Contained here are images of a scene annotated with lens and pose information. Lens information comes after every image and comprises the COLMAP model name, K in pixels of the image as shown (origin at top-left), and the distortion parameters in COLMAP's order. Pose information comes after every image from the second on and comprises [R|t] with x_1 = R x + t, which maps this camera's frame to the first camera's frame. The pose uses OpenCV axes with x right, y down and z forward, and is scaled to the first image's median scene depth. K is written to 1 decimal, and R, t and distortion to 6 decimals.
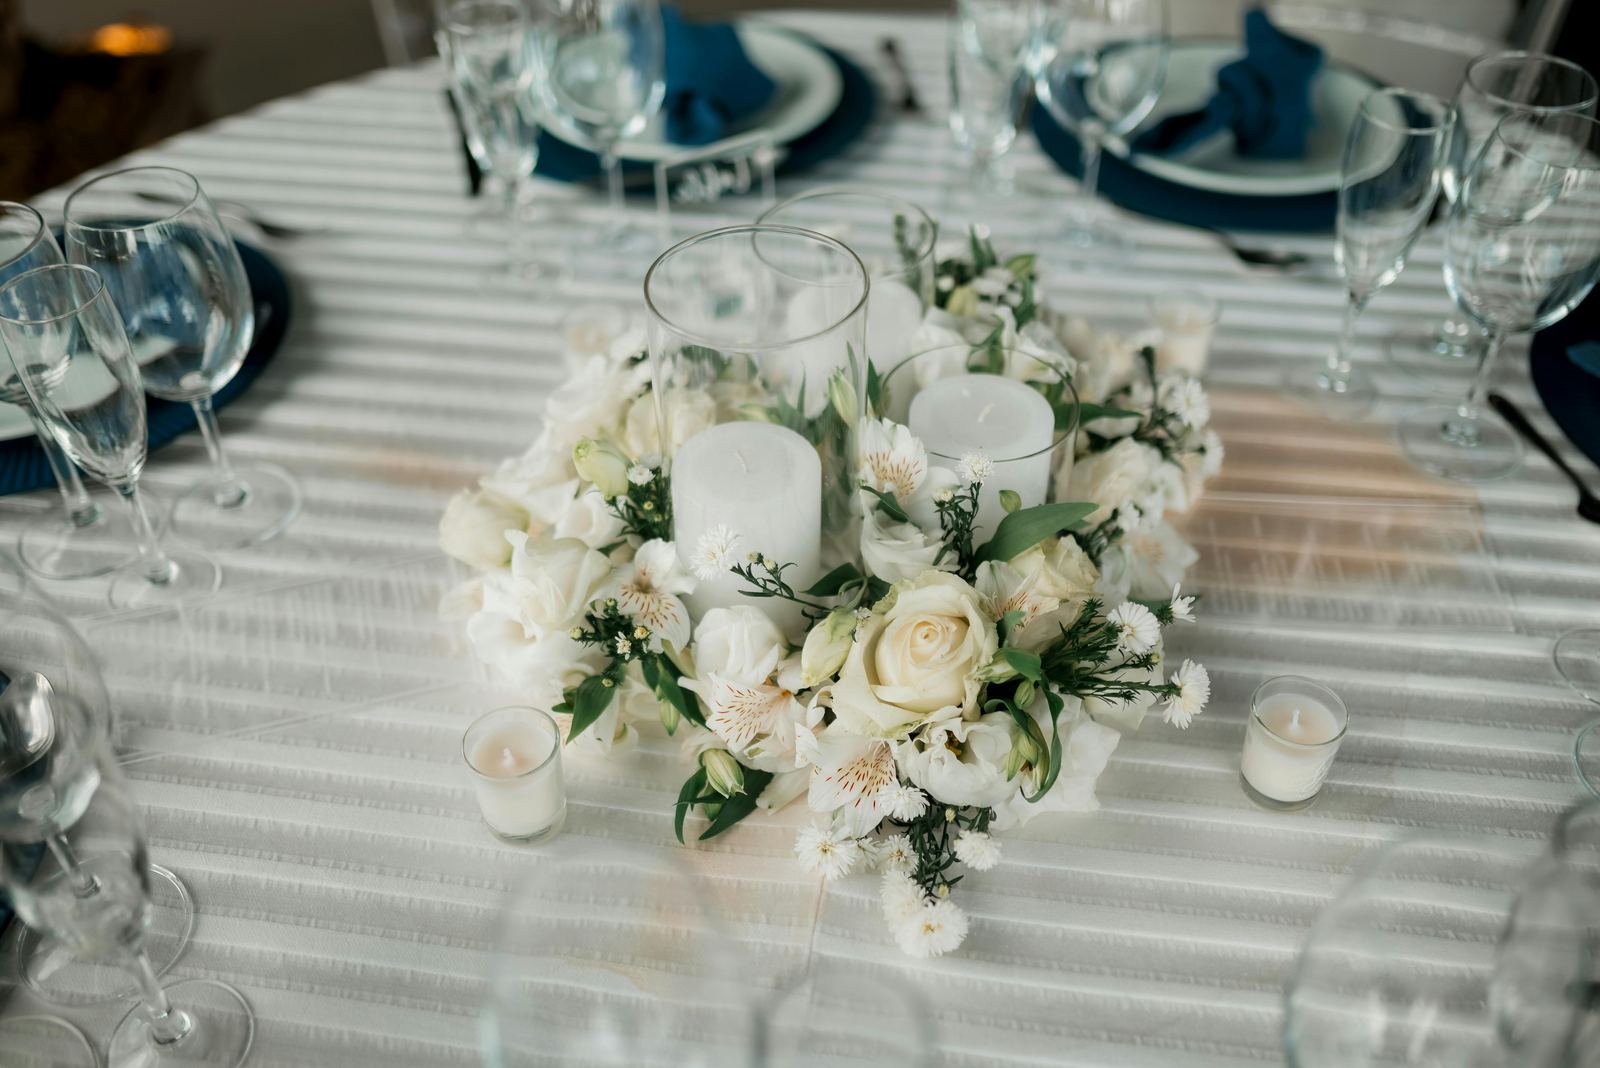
lens RADIAL K [[1588.0, 0, 798.4], [0, 1588.0, 528.5], [0, 0, 1]] dist [-0.046075, 0.000000]
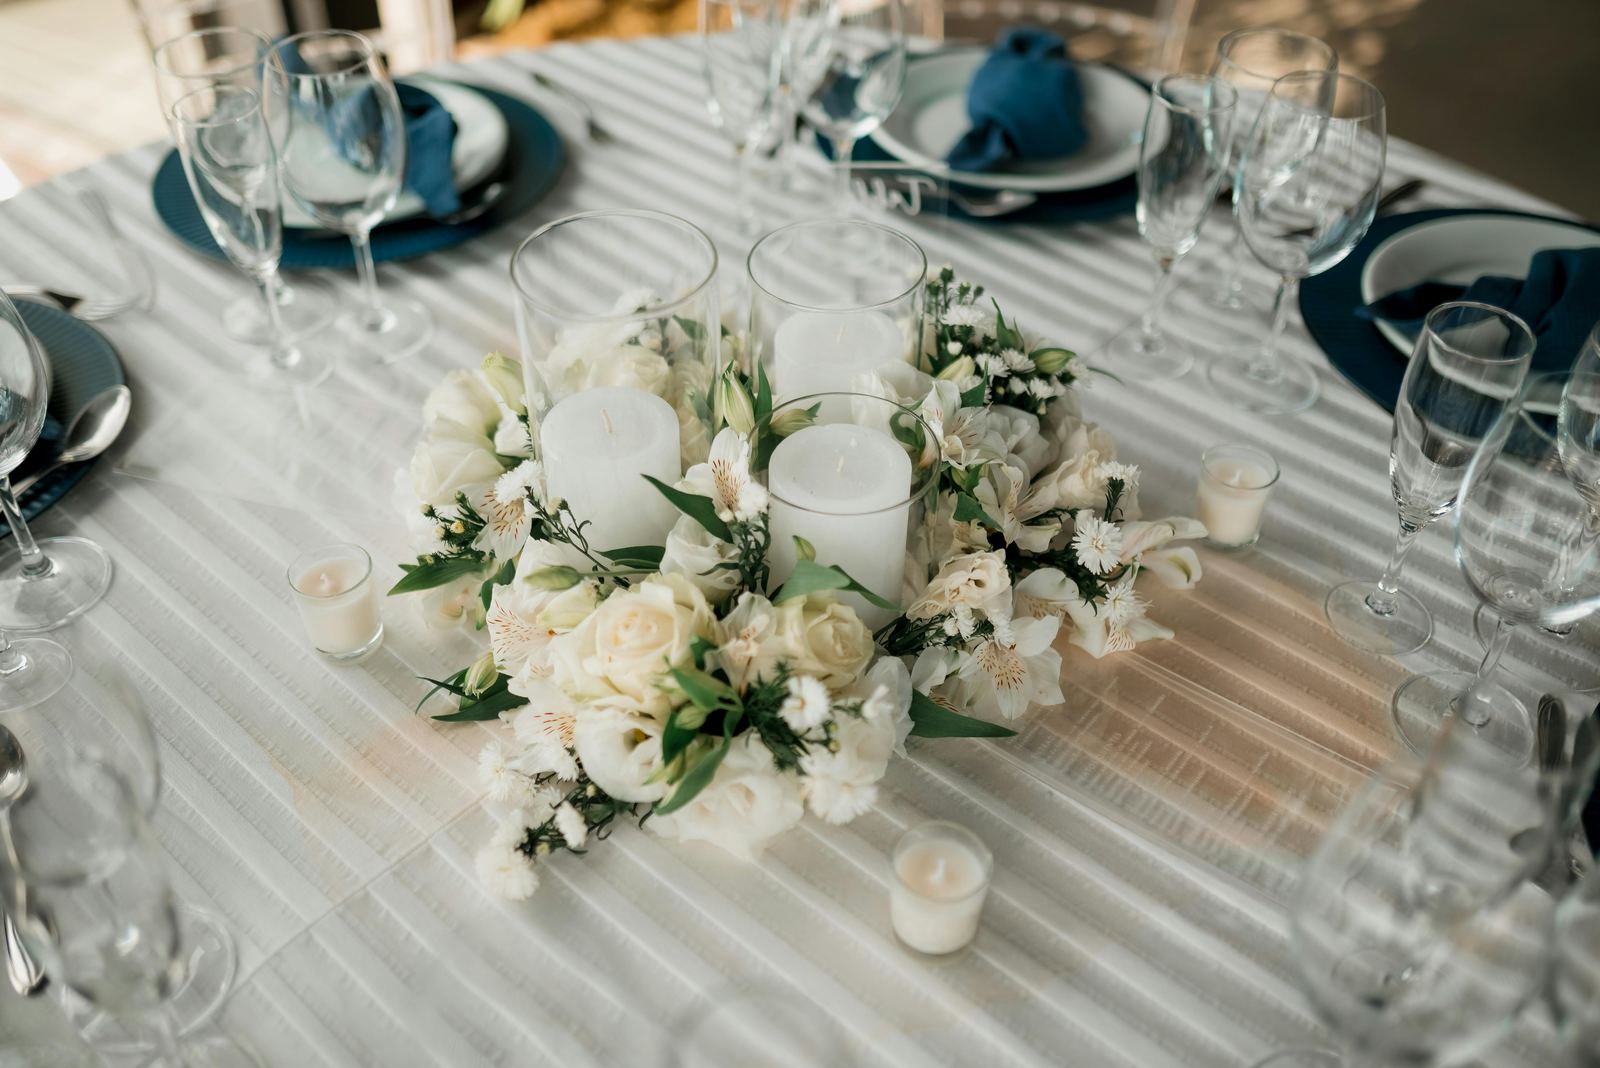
lens RADIAL K [[1588.0, 0, 797.7], [0, 1588.0, 539.3], [0, 0, 1]] dist [-0.046075, 0.000000]
pose [[0.830604, 0.375014, -0.411658, 0.462479], [-0.372042, 0.923758, 0.090859, -0.096795], [0.414346, 0.077686, 0.906798, 0.068129]]
